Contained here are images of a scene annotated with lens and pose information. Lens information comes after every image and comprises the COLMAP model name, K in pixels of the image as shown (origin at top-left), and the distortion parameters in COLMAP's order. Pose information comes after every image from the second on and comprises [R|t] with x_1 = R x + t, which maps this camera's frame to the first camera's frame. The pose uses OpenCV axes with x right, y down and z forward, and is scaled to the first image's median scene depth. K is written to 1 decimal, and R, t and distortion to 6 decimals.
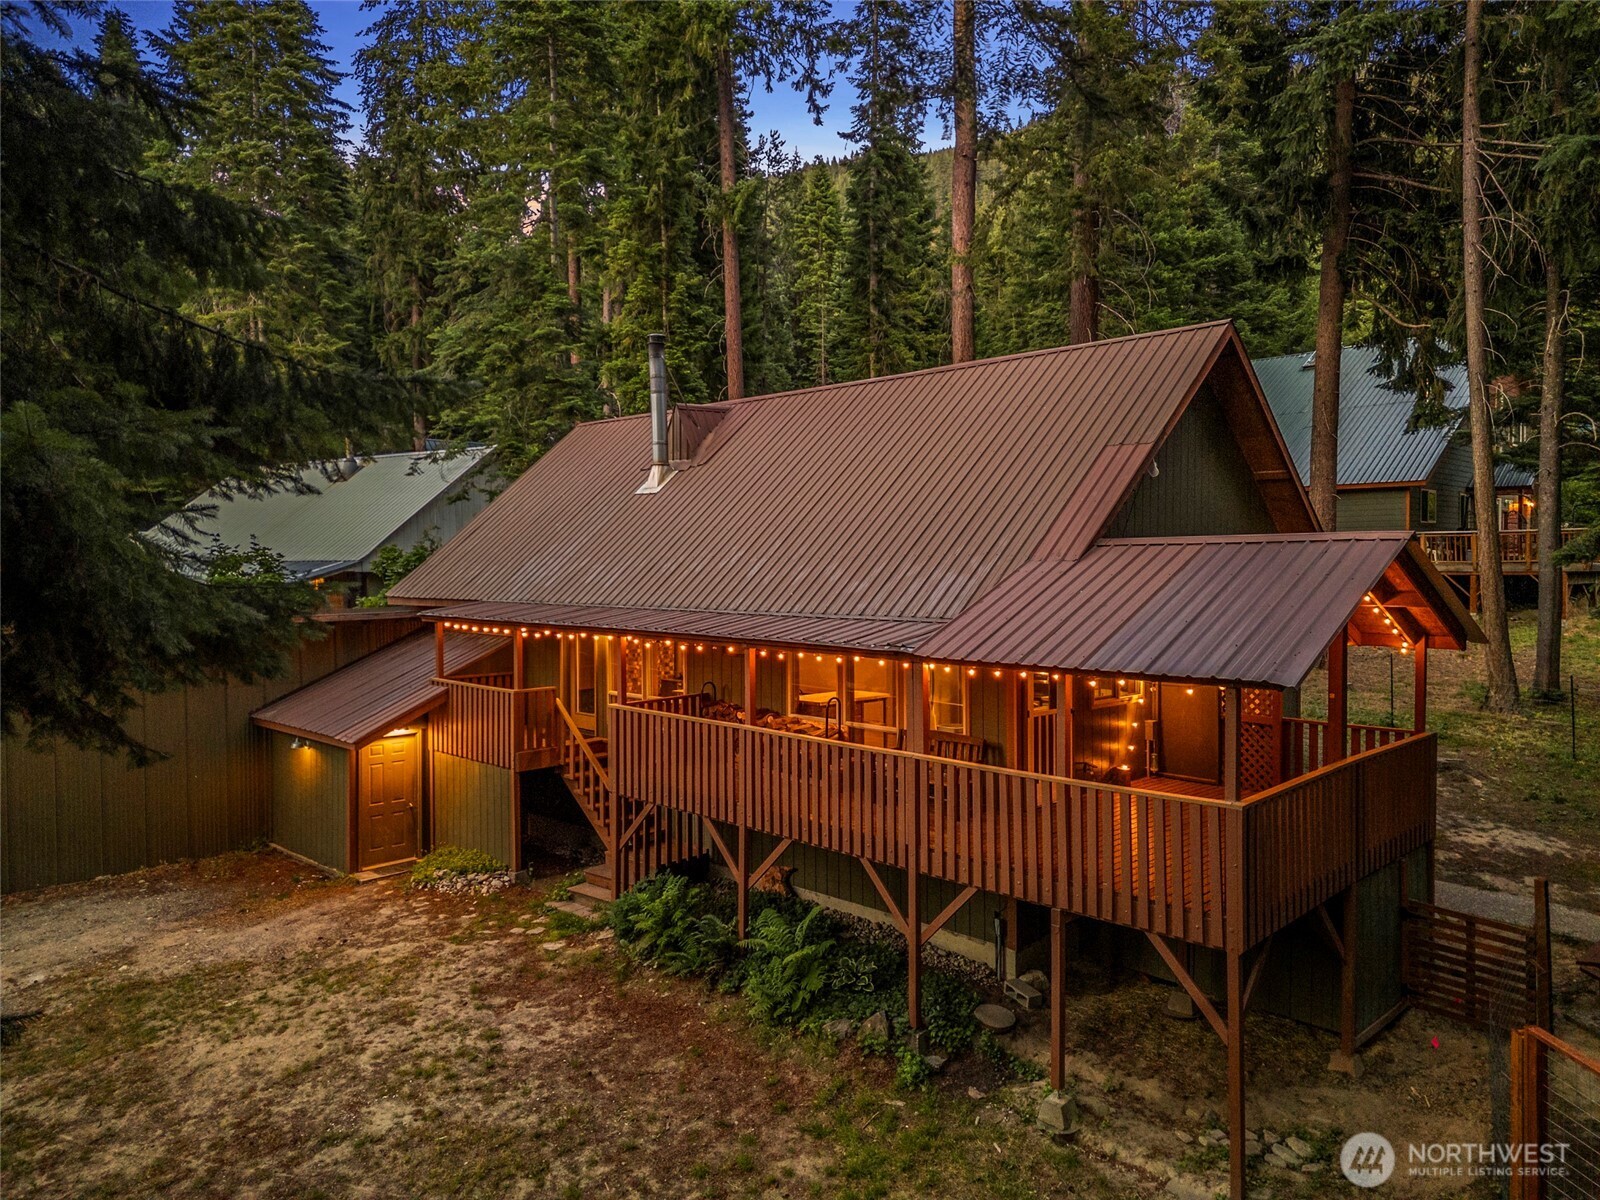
lens RADIAL K [[1115.6, 0, 800.0], [0, 1115.6, 600.0], [0, 0, 1]] dist [0.068012, -0.054045]
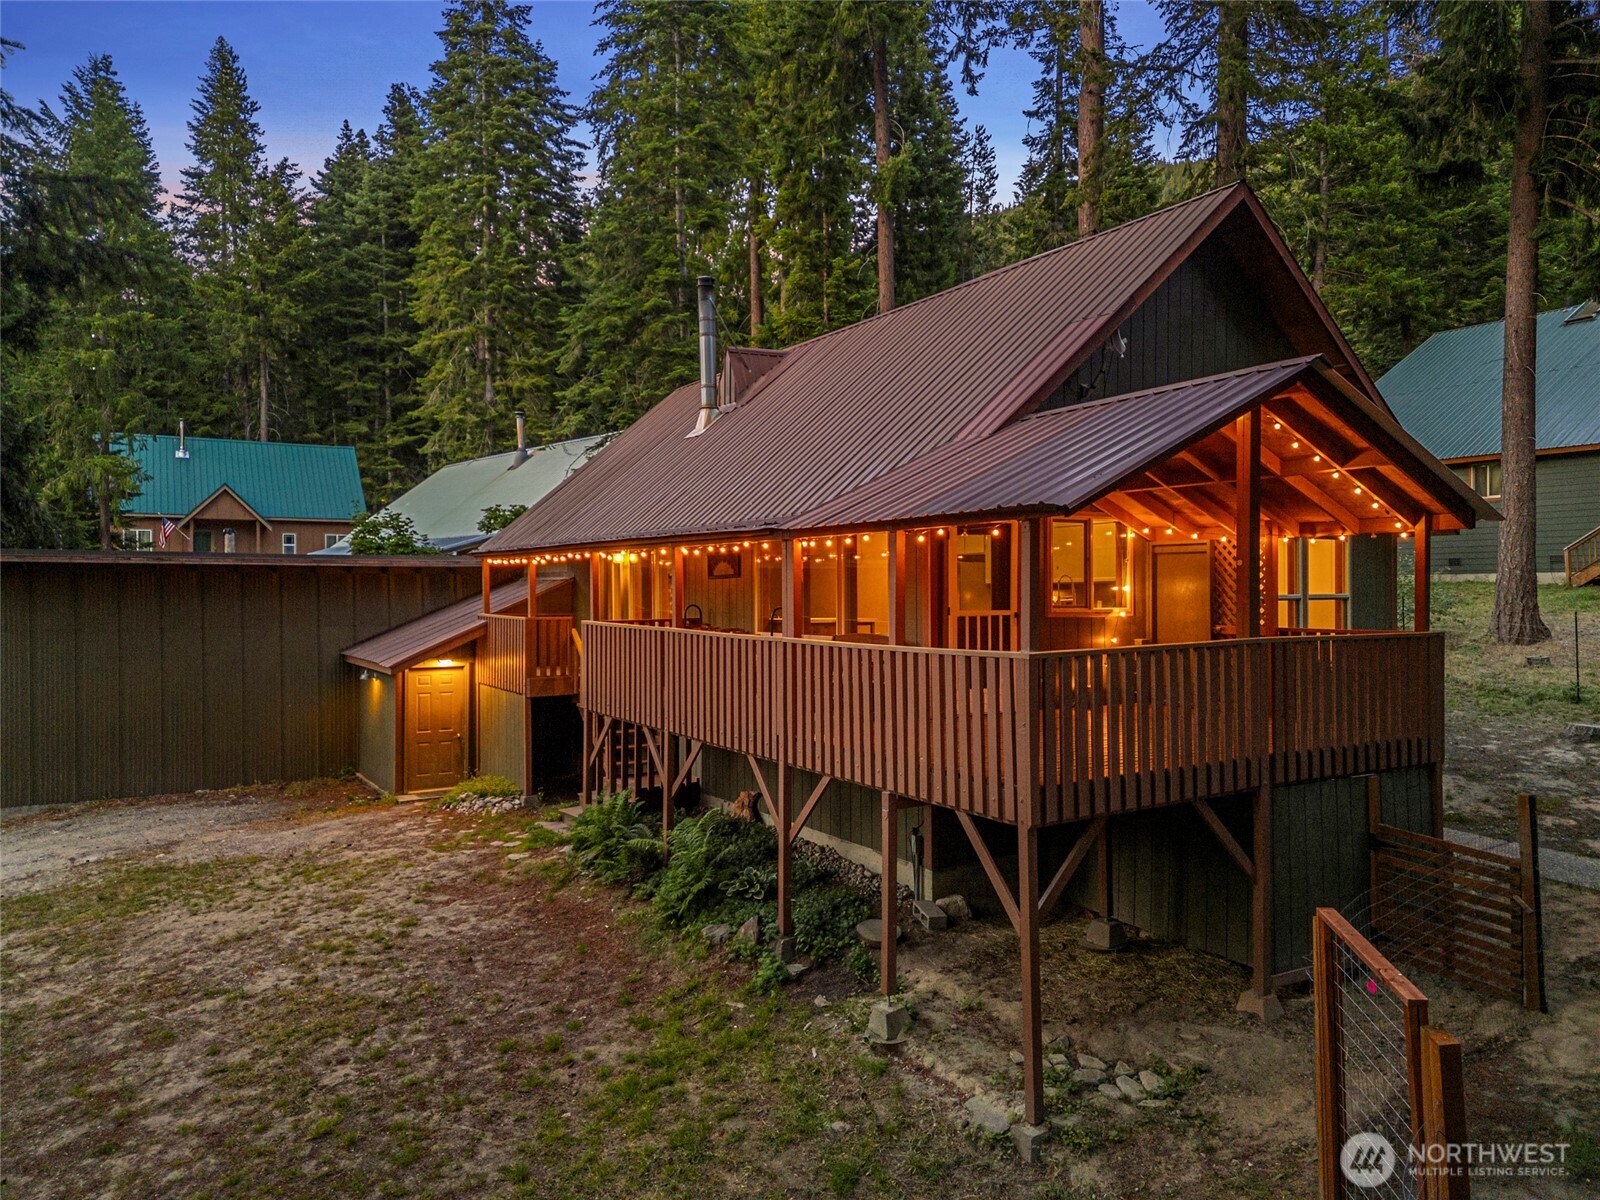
lens RADIAL K [[1112.9, 0, 800.0], [0, 1112.9, 600.0], [0, 0, 1]] dist [0.074003, -0.054789]
pose [[0.971845, 0.002358, -0.235611, 0.222368], [-0.008306, 0.999671, -0.024253, 0.086176], [0.235476, 0.025527, 0.971545, 0.069380]]
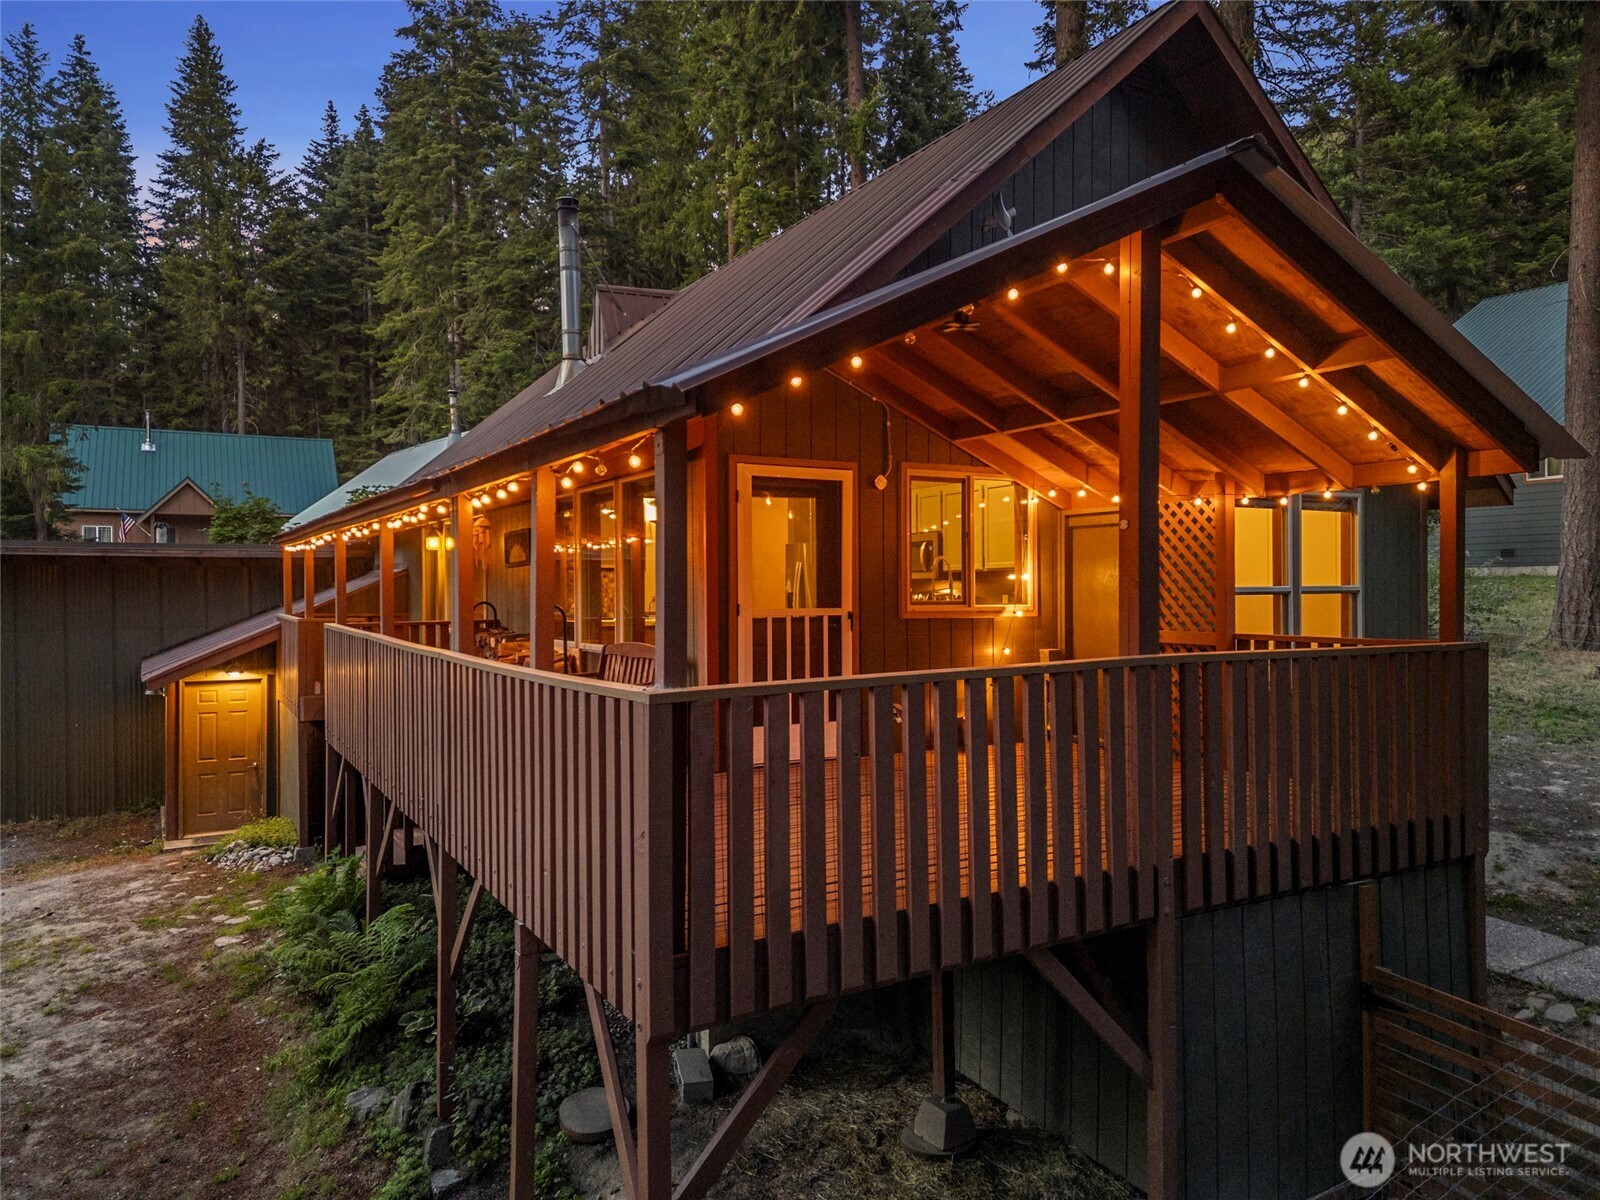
lens RADIAL K [[1115.6, 0, 800.0], [0, 1115.6, 600.0], [0, 0, 1]] dist [0.068012, -0.054045]
pose [[0.963332, 0.001055, -0.268309, 0.296313], [-0.007640, 0.999695, -0.023499, 0.082301], [0.268202, 0.024687, 0.963046, 0.317865]]
